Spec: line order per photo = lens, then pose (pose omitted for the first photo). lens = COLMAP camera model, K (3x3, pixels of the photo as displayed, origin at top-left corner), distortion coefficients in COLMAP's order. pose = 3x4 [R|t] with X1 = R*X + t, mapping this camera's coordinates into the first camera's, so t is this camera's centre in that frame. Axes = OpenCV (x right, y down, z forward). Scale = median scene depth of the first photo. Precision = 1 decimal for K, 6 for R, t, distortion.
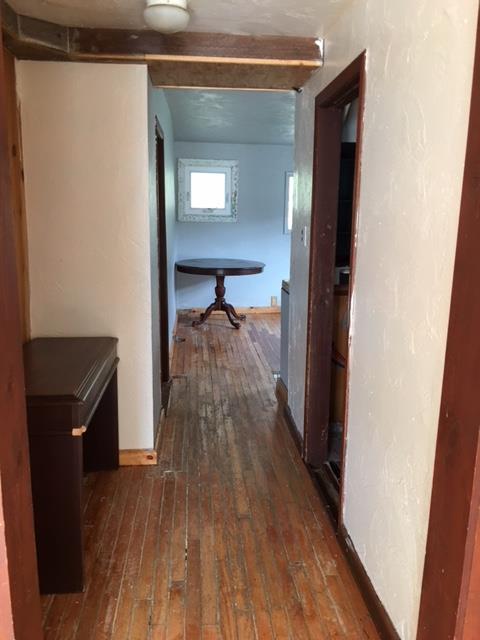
lens RADIAL K [[548.0, 0, 240.0], [0, 548.0, 321.8], [0, 0, 1]] dist [0.056316, -0.042424]
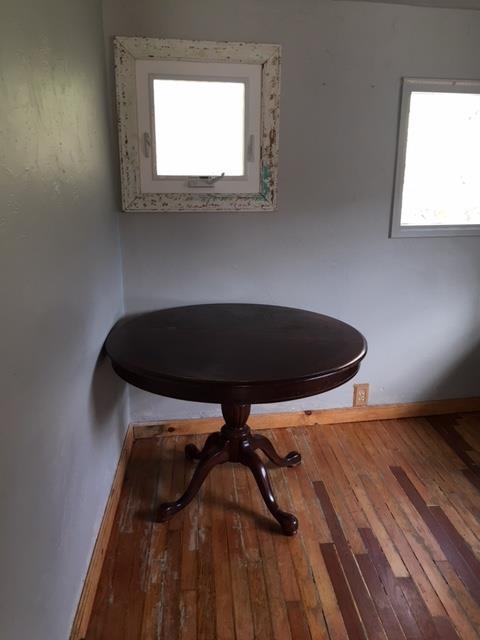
lens RADIAL K [[548.0, 0, 239.6], [0, 548.0, 317.7], [0, 0, 1]] dist [0.056316, -0.042424]
pose [[0.999893, -0.009055, -0.011479, -0.027701], [0.009710, 0.998245, 0.058420, -0.131156], [0.010930, -0.058525, 0.998226, 0.614402]]
